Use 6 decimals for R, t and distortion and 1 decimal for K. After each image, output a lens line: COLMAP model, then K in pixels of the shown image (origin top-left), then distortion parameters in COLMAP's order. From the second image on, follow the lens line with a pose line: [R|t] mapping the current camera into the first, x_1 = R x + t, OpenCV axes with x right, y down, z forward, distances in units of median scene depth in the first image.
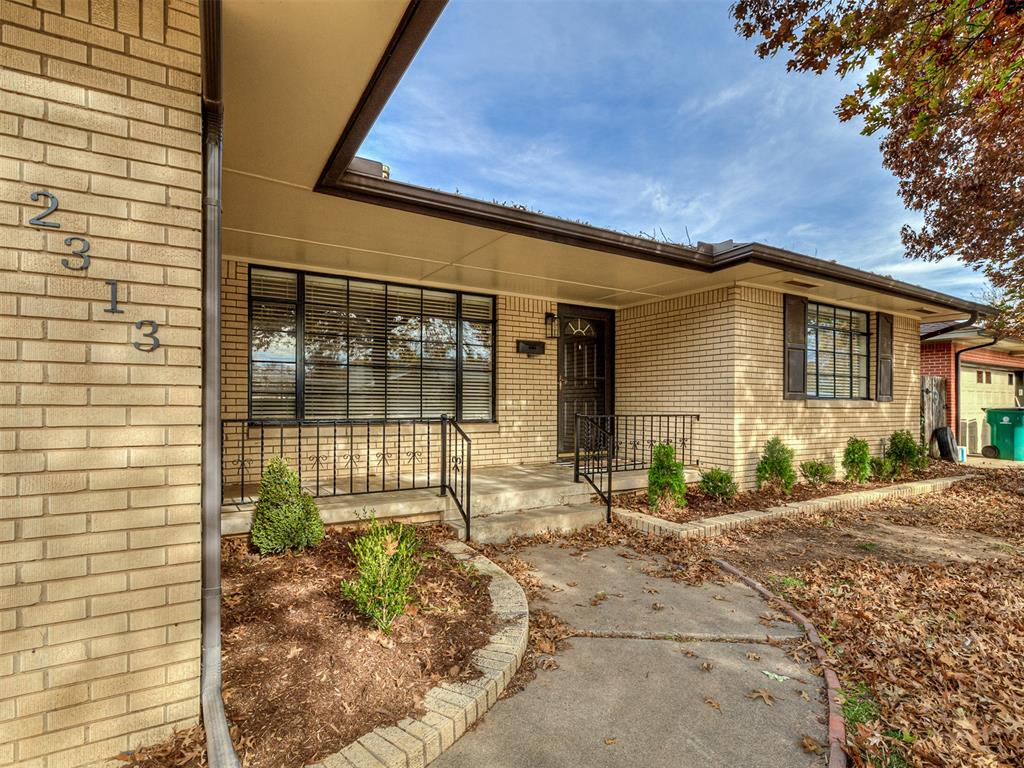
lens RADIAL K [[565.0, 0, 512.0], [0, 565.0, 384.0], [0, 0, 1]] dist [-0.002821, -0.001350]
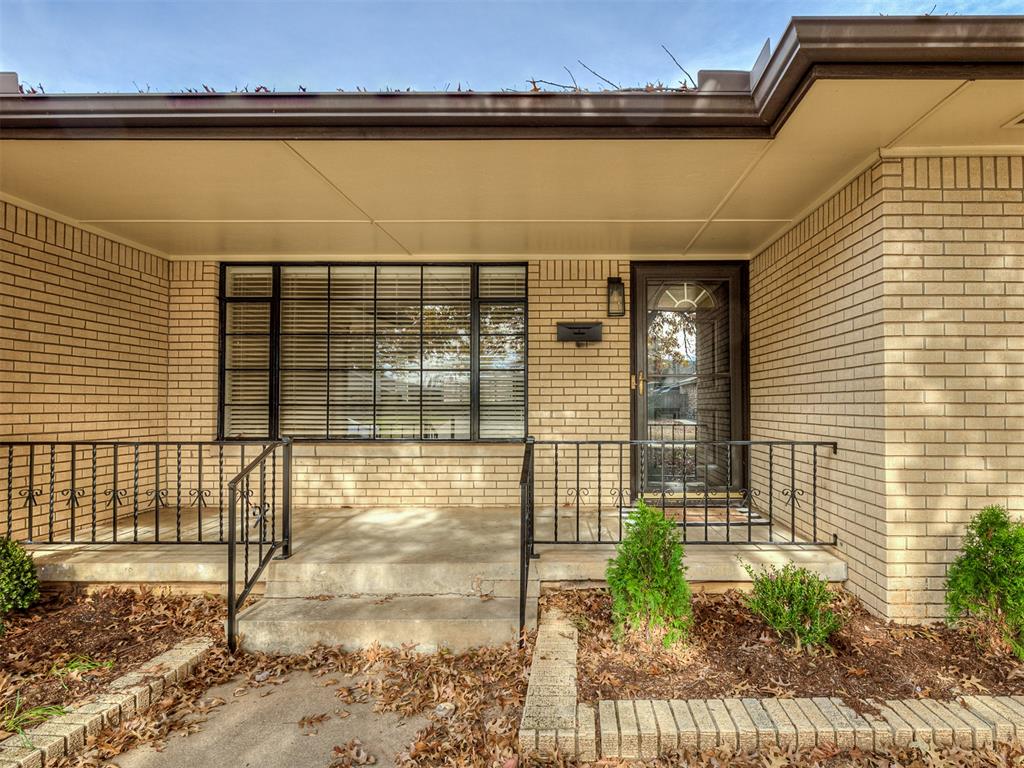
lens RADIAL K [[565.0, 0, 512.0], [0, 565.0, 384.0], [0, 0, 1]] dist [-0.002821, -0.001350]
pose [[0.839018, -0.025345, -0.543512, 0.355874], [0.022154, 0.999677, -0.012417, 0.003535], [0.543652, -0.001623, 0.839309, 0.425155]]
